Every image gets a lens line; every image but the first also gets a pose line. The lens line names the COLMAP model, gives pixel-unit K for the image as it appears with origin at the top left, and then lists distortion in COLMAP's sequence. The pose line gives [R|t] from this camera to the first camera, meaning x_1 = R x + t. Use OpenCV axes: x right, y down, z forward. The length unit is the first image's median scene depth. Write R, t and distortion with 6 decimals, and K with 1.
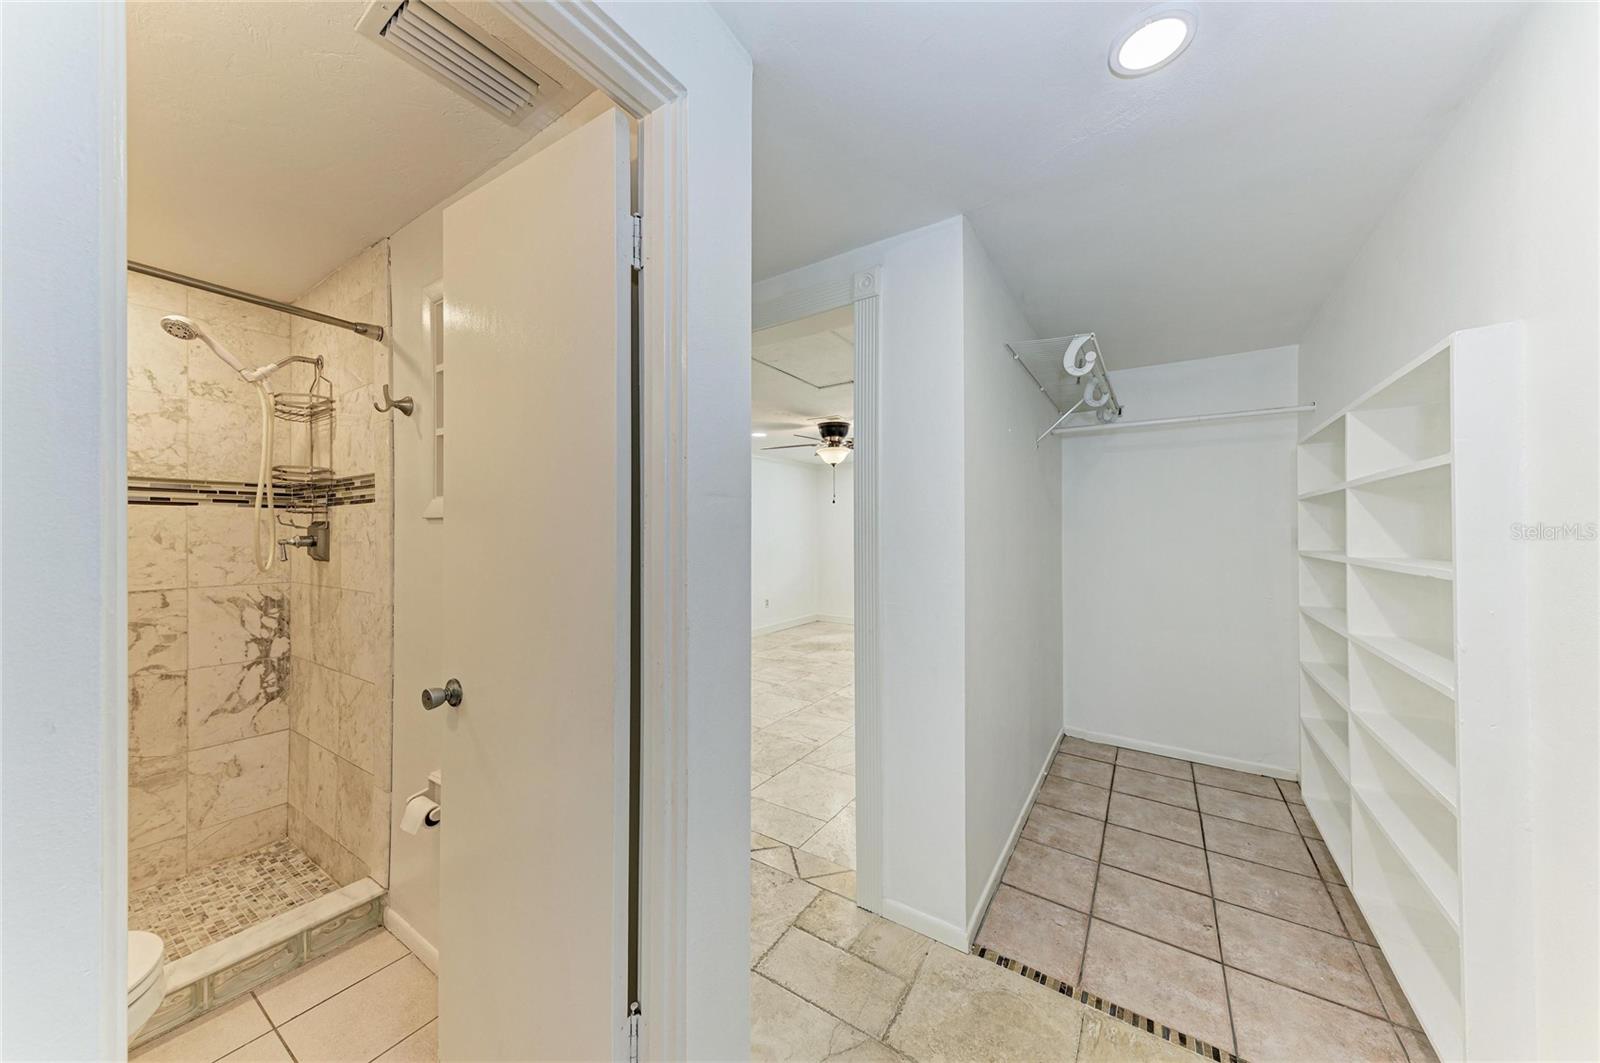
lens RADIAL K [[539.4, 0, 802.0], [0, 539.4, 534.5], [0, 0, 1]] dist [0.020460, -0.003823]
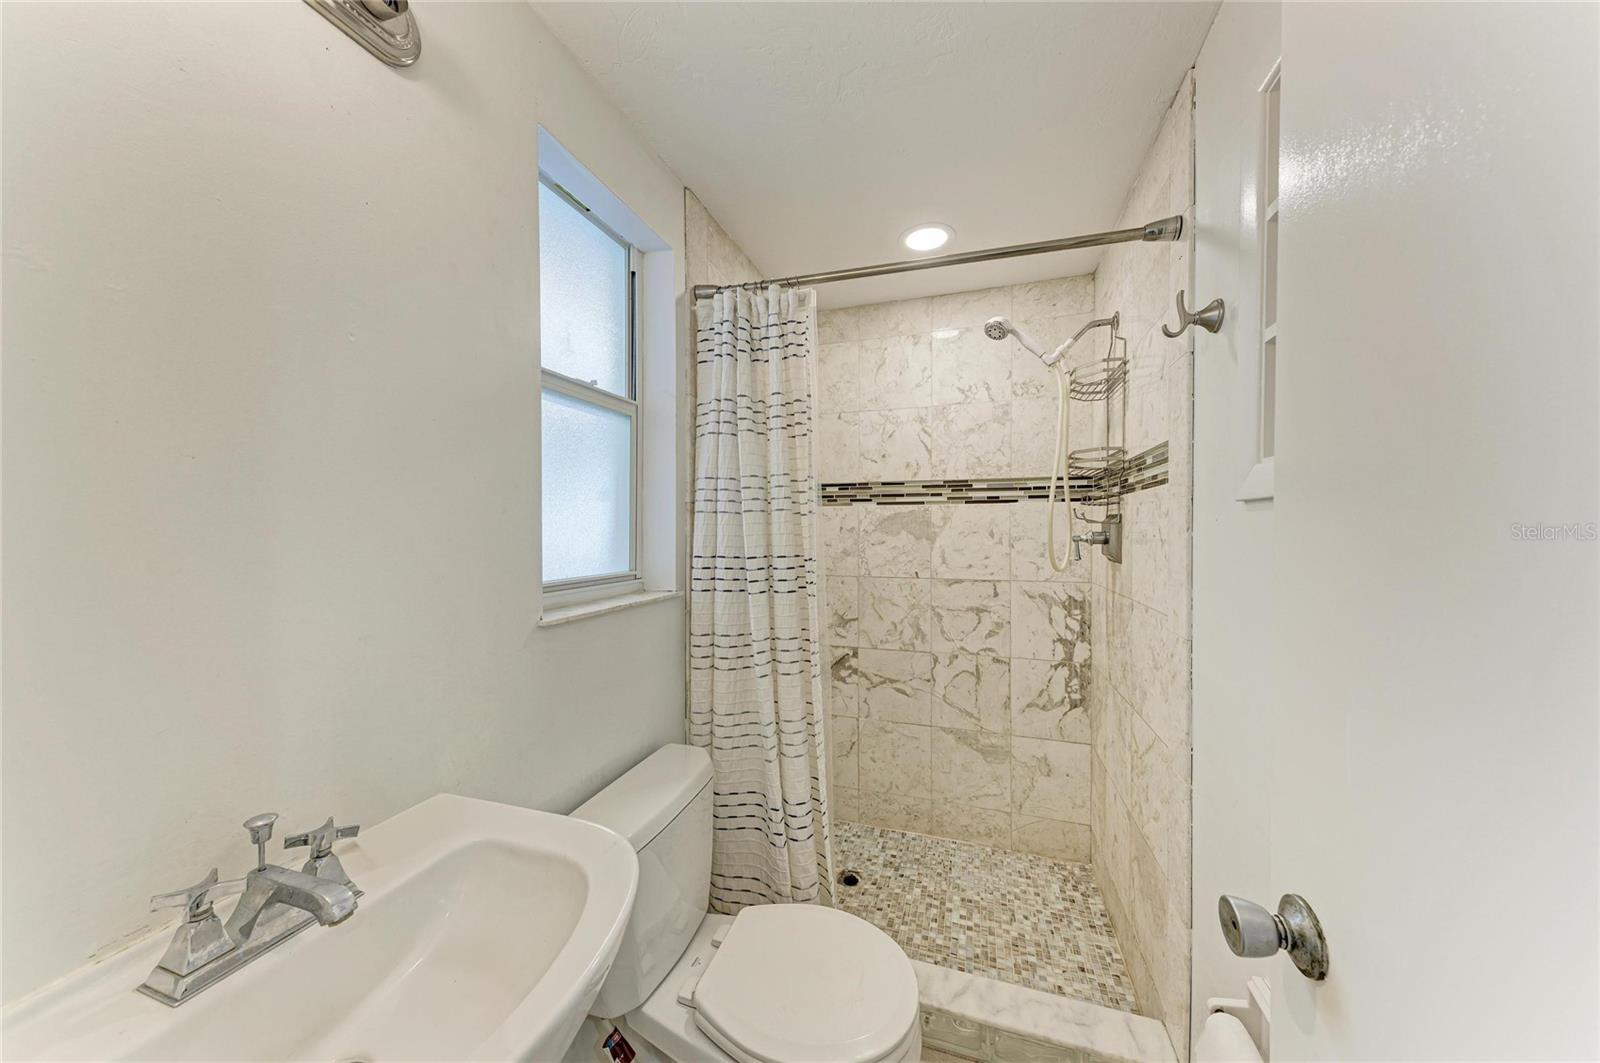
lens RADIAL K [[539.4, 0, 794.3], [0, 539.4, 535.2], [0, 0, 1]] dist [0.020460, -0.003823]
pose [[0.252305, 0.008771, -0.967608, -0.216138], [0.000724, 0.999957, 0.009253, -0.000050], [0.967648, -0.003036, 0.252288, 0.336724]]
